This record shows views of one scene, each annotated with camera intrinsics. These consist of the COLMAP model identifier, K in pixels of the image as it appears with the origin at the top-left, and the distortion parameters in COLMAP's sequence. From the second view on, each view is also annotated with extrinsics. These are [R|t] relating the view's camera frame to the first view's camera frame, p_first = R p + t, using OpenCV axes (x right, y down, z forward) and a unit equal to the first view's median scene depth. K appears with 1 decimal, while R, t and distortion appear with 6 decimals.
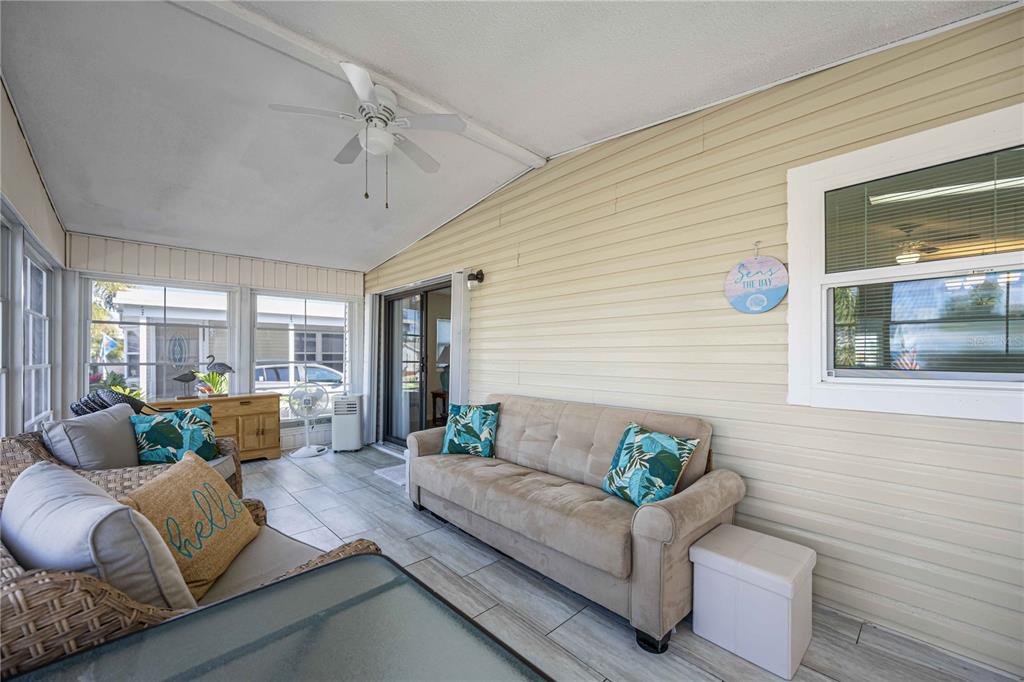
lens RADIAL K [[413.1, 0, 519.2], [0, 413.1, 355.6], [0, 0, 1]] dist [-0.001328, 0.000063]
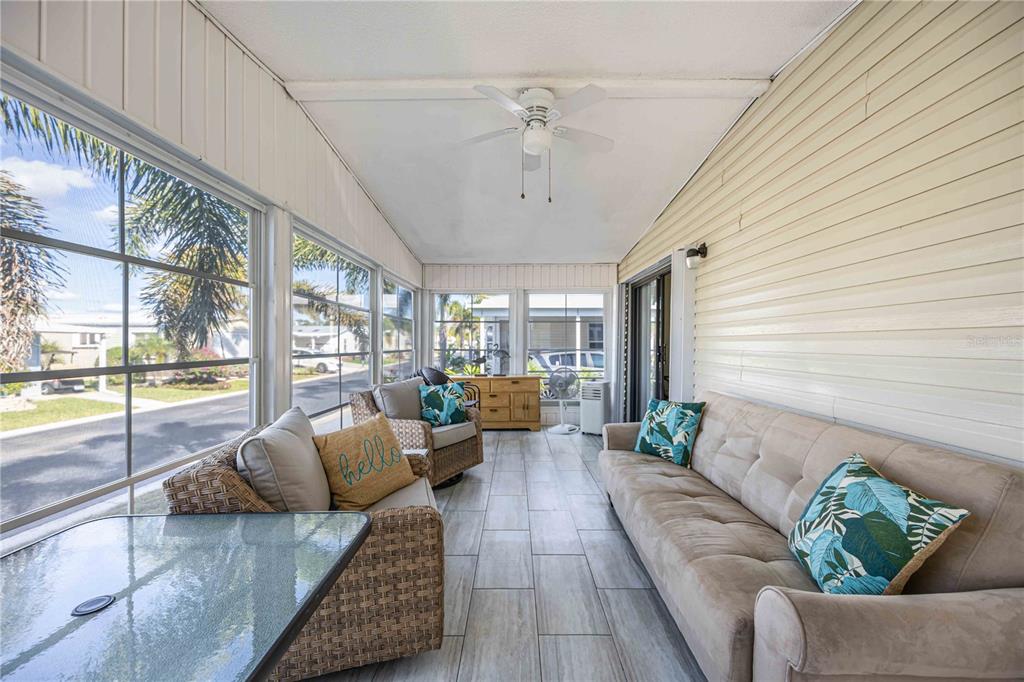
lens RADIAL K [[408.3, 0, 512.0], [0, 408.3, 341.0], [0, 0, 1]] dist [0.005505, 0.000288]
pose [[0.710776, -0.004416, -0.703405, 0.281231], [-0.000149, 0.999979, -0.006429, -0.001895], [0.703418, 0.004675, 0.710761, 0.174727]]
